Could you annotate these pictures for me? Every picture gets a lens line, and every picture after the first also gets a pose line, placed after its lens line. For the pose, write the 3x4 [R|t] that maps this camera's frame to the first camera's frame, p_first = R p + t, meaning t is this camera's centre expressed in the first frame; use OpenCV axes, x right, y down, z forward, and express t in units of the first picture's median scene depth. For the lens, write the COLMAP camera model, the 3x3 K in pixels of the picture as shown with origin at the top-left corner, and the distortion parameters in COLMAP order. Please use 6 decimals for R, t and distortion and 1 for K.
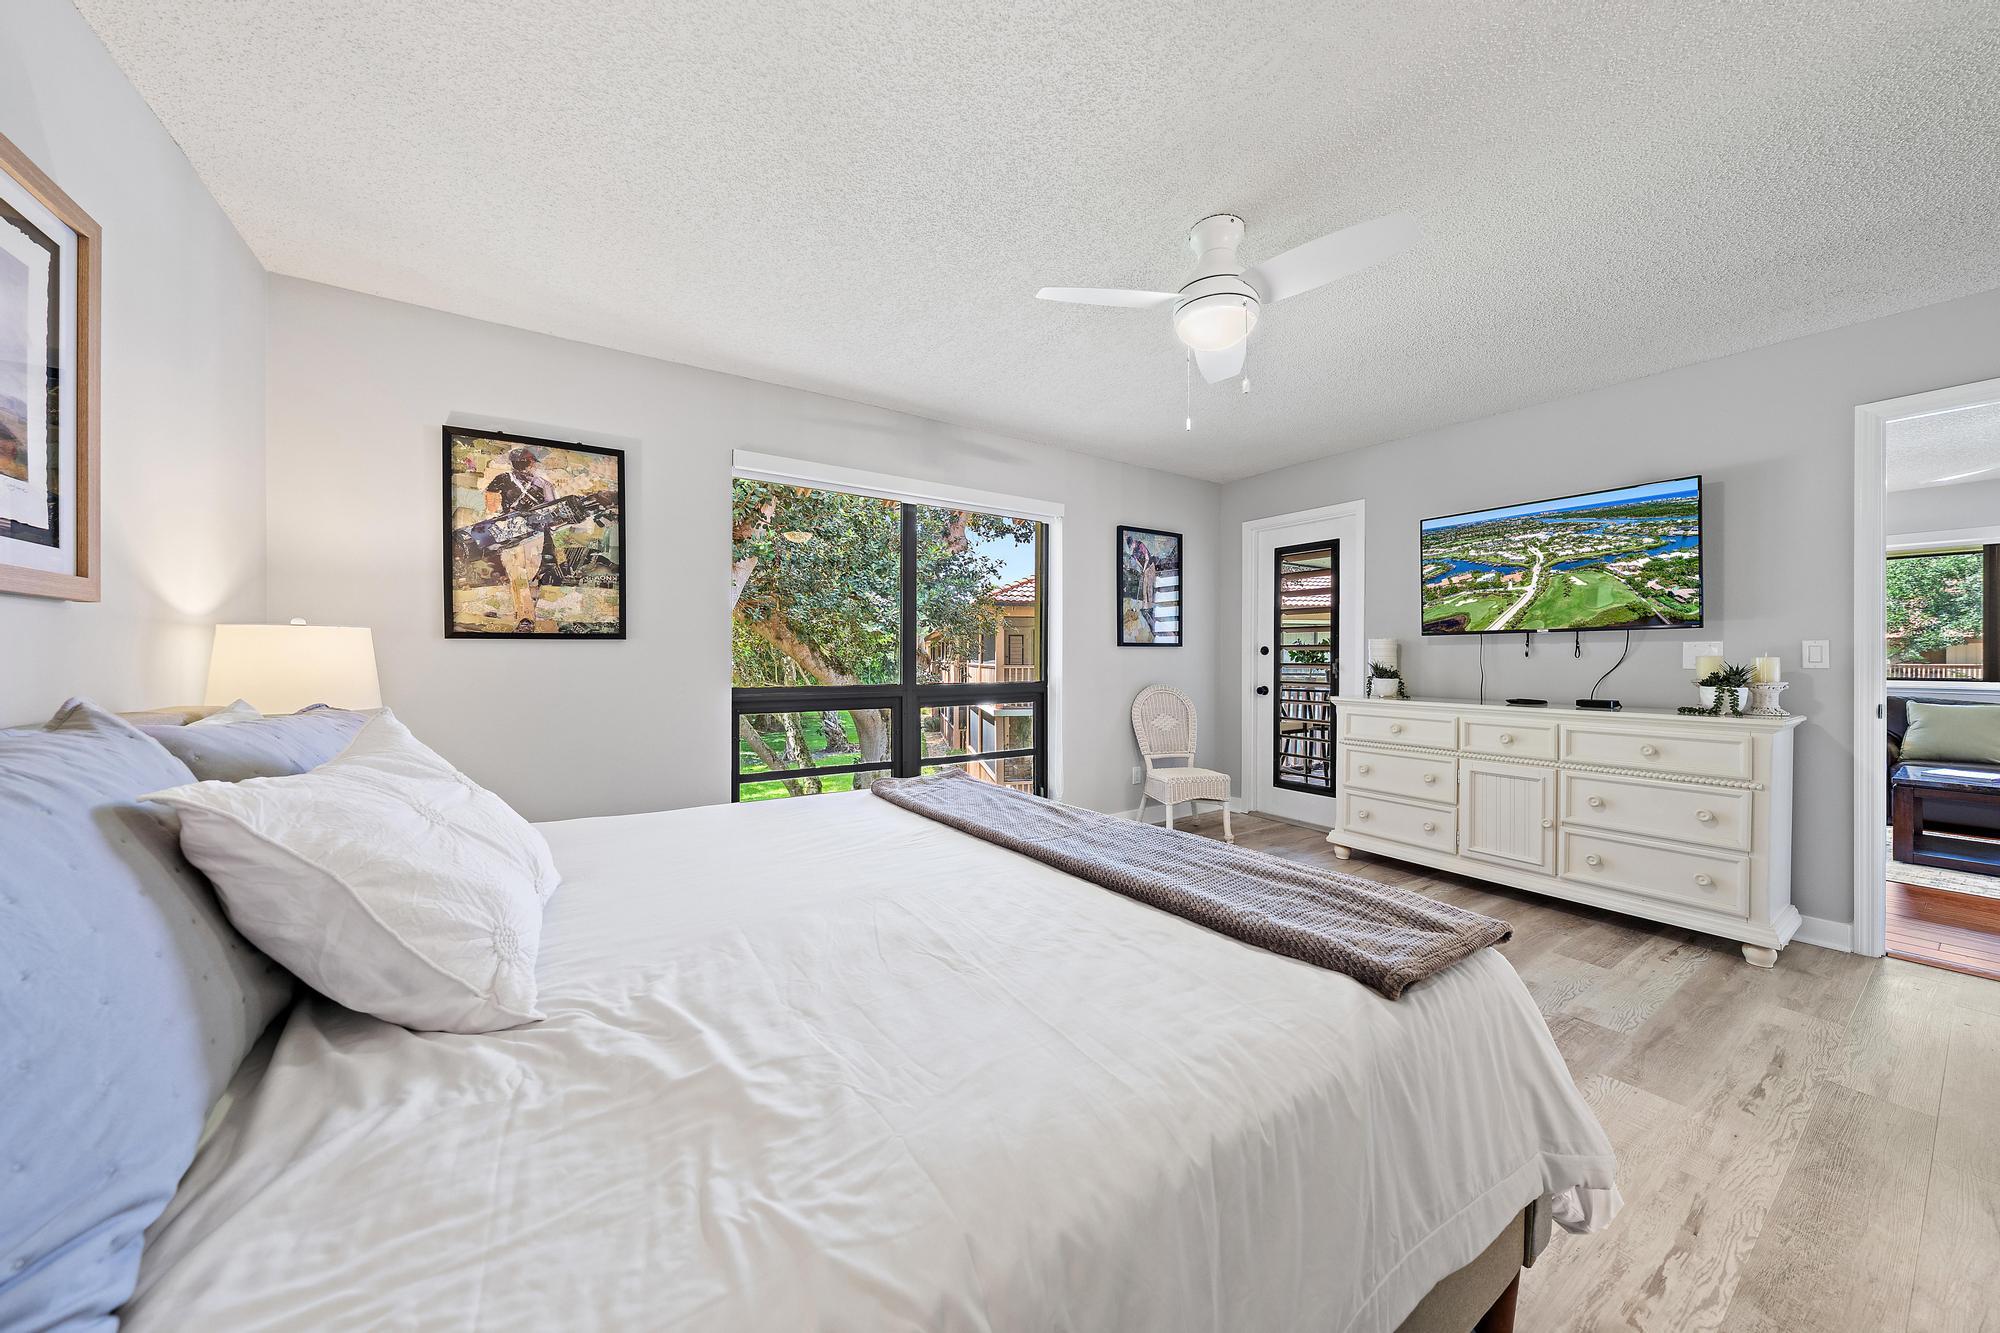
lens RADIAL K [[675.3, 0, 1004.3], [0, 675.3, 661.1], [0, 0, 1]] dist [0.001175, 0.000127]
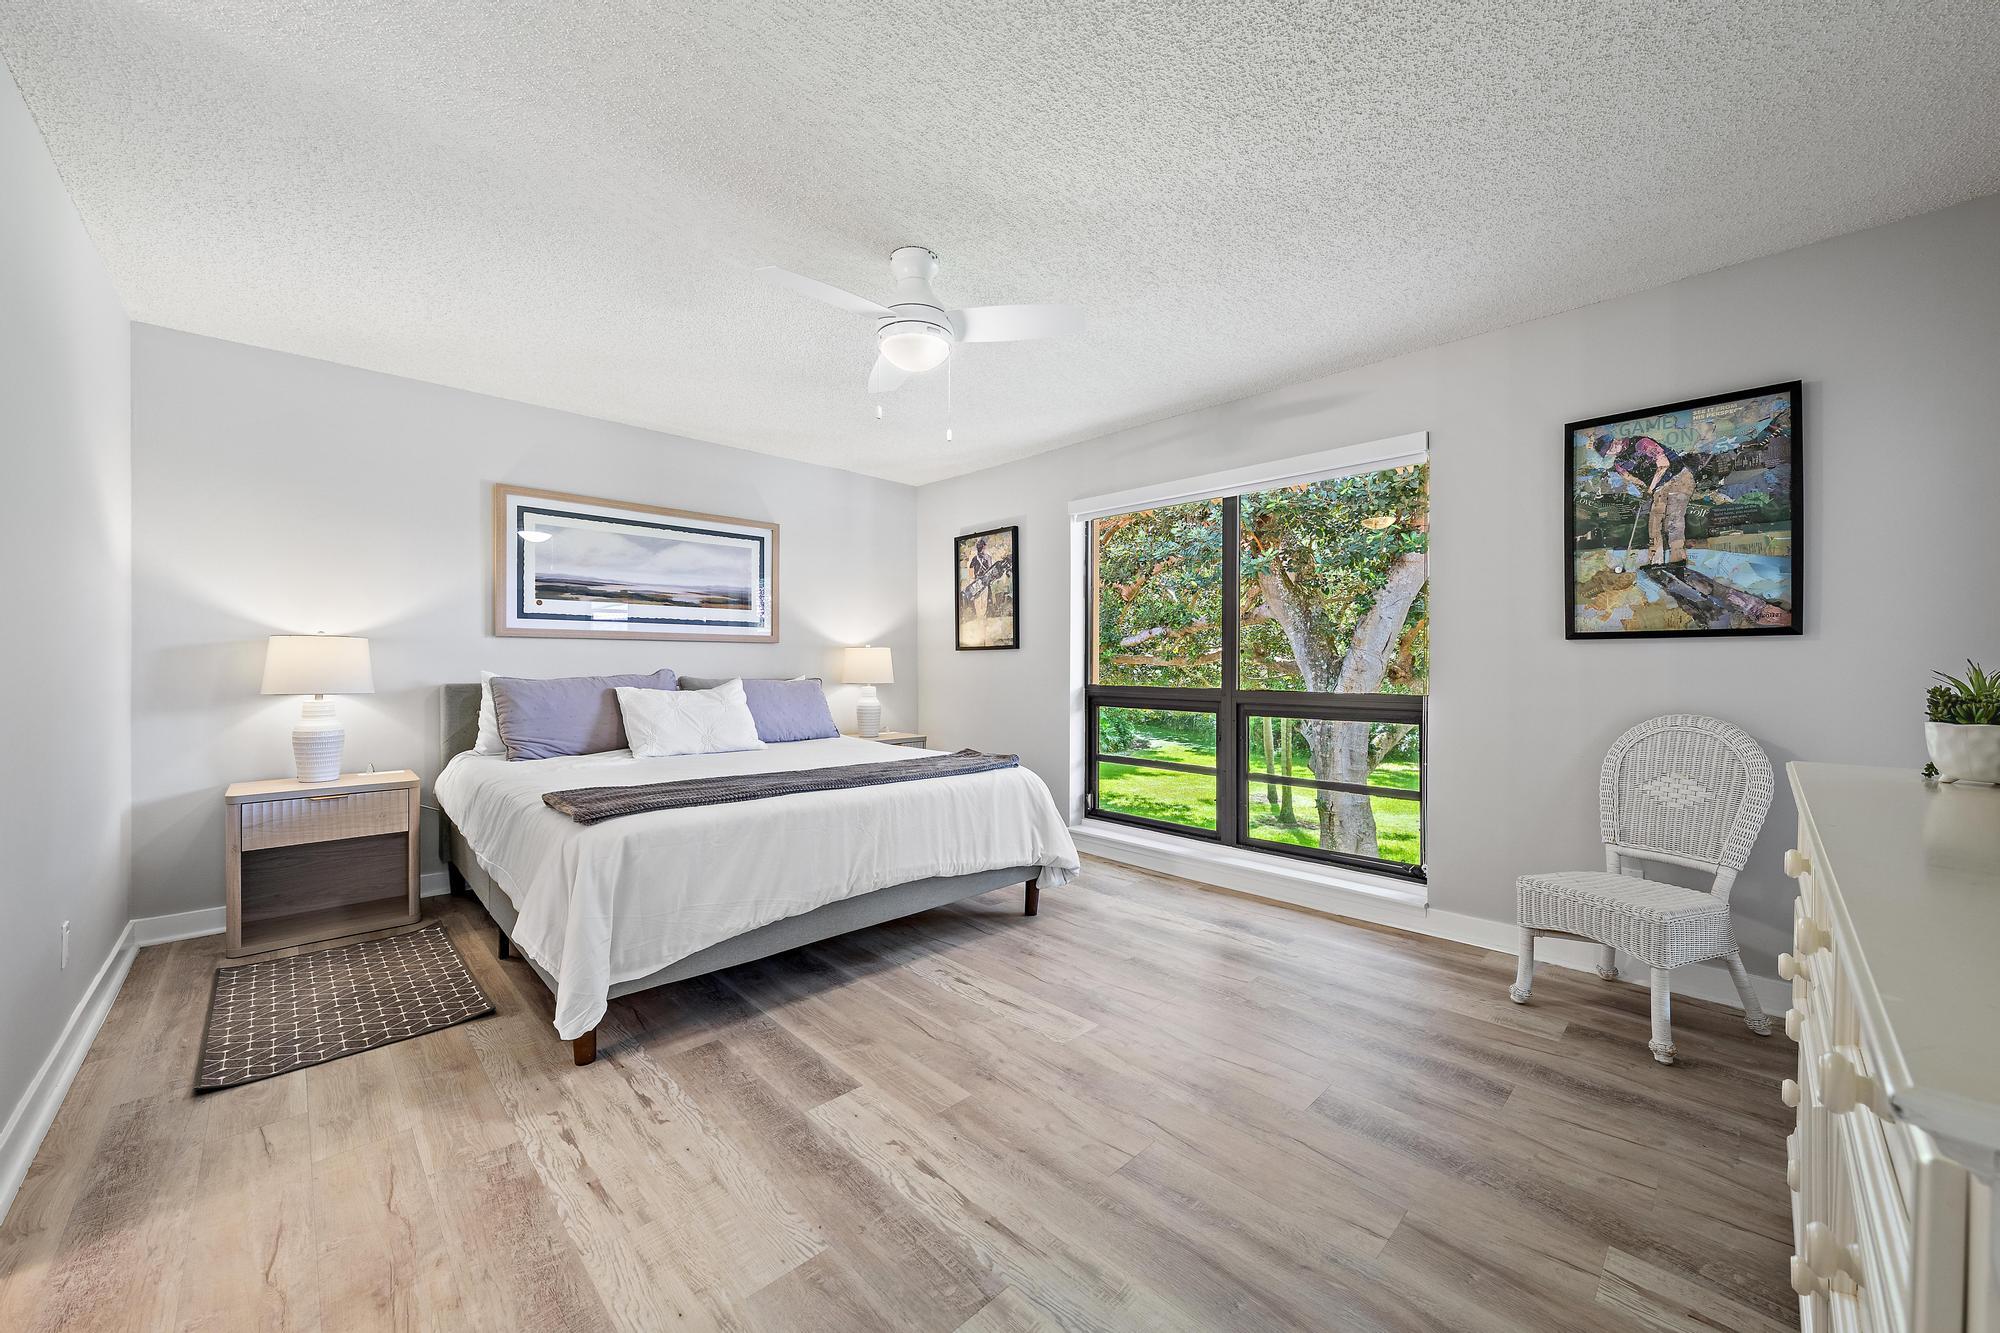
lens RADIAL K [[737.5, 0, 994.9], [0, 737.5, 664.6], [0, 0, 1]] dist [-0.002944, -0.000537]
pose [[0.175921, -0.000744, -0.984404, 1.127012], [-0.010458, 0.999942, -0.002625, 0.008288], [0.984349, 0.010756, 0.175903, 0.700459]]
